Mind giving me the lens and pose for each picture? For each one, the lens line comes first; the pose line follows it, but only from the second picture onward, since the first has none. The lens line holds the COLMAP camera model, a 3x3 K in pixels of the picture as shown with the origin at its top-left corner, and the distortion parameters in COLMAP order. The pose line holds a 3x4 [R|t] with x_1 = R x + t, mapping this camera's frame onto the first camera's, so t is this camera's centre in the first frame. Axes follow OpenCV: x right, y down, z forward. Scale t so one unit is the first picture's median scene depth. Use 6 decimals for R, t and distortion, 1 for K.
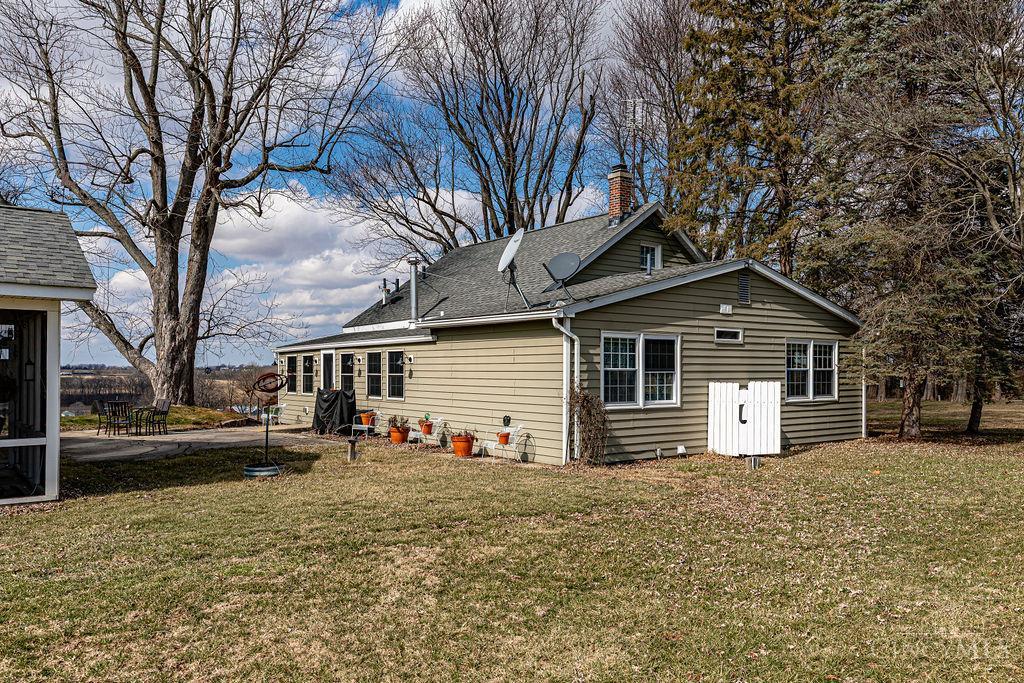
lens RADIAL K [[762.3, 0, 512.0], [0, 762.3, 341.5], [0, 0, 1]] dist [0.000346, 0.000004]
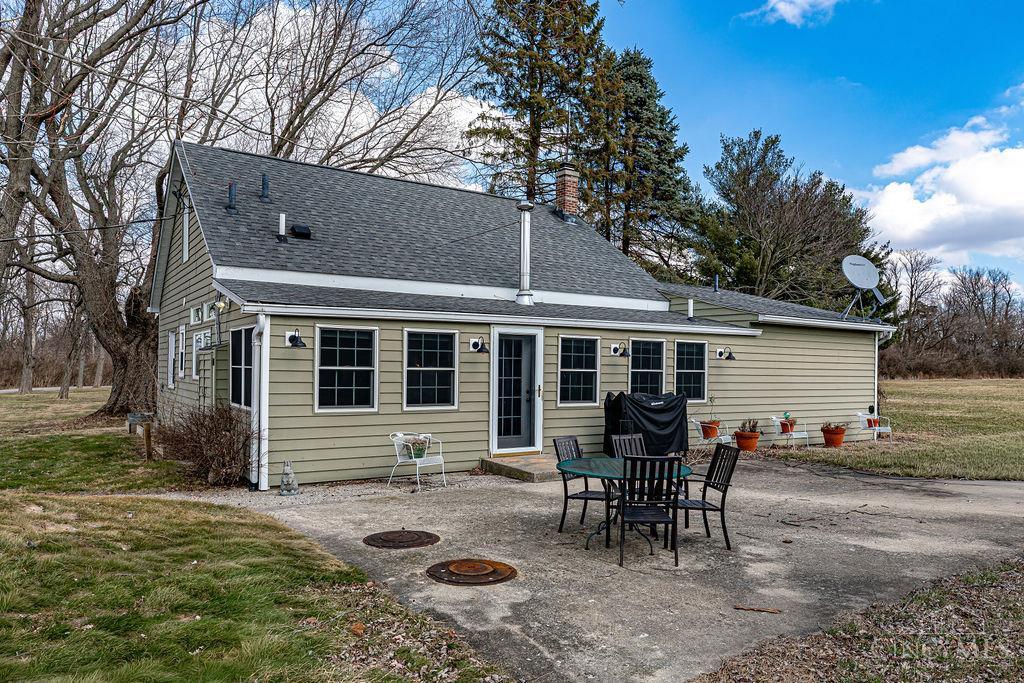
lens RADIAL K [[709.9, 0, 512.0], [0, 709.9, 341.5], [0, 0, 1]] dist [0.001722, -0.000004]
pose [[0.058383, 0.044905, 0.997284, -0.800974], [-0.050242, 0.997854, -0.041990, 0.045939], [-0.997029, -0.047654, 0.060514, 0.998547]]
